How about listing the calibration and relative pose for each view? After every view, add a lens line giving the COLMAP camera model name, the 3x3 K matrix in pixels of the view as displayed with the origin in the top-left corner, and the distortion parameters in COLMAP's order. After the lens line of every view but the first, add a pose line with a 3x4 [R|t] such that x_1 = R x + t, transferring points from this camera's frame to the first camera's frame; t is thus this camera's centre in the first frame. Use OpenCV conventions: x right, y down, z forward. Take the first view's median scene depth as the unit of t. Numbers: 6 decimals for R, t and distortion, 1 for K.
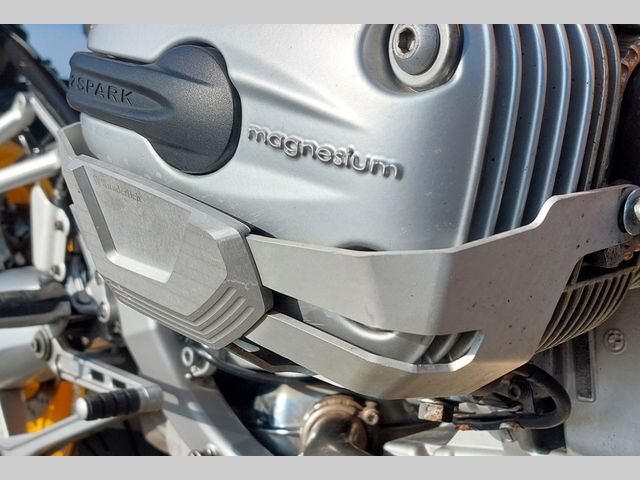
lens RADIAL K [[685.1, 0, 320.0], [0, 685.1, 240.0], [0, 0, 1]] dist [0.096321, -0.026322]
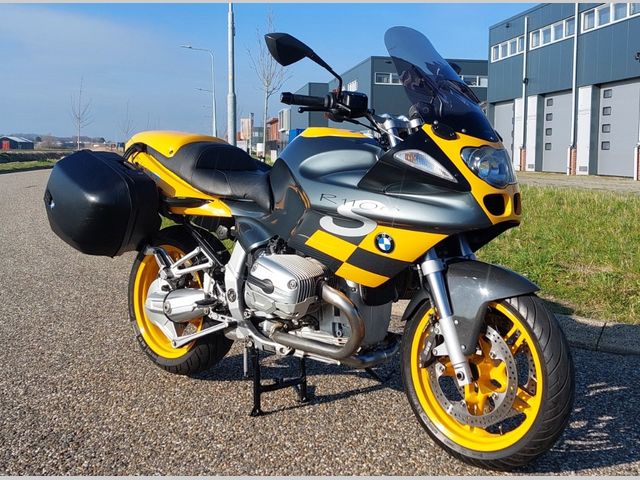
lens RADIAL K [[685.1, 0, 320.0], [0, 685.1, 240.0], [0, 0, 1]] dist [0.096321, -0.026322]
pose [[0.990819, 0.015308, 0.134323, -0.341404], [-0.024624, 0.997383, 0.067972, -0.673127], [-0.132931, -0.070656, 0.988604, -3.707135]]
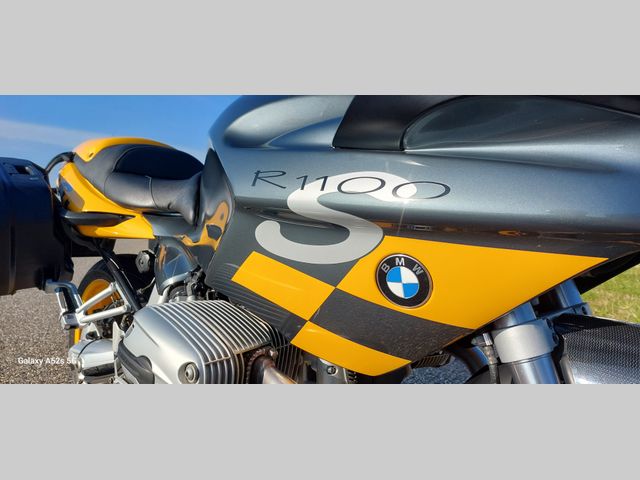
lens RADIAL K [[685.1, 0, 320.0], [0, 685.1, 240.0], [0, 0, 1]] dist [0.096321, -0.026322]
pose [[0.987728, 0.016161, 0.155346, -0.057223], [-0.019953, 0.999539, 0.022883, -0.580608], [-0.154905, -0.025702, 0.987595, -2.293116]]
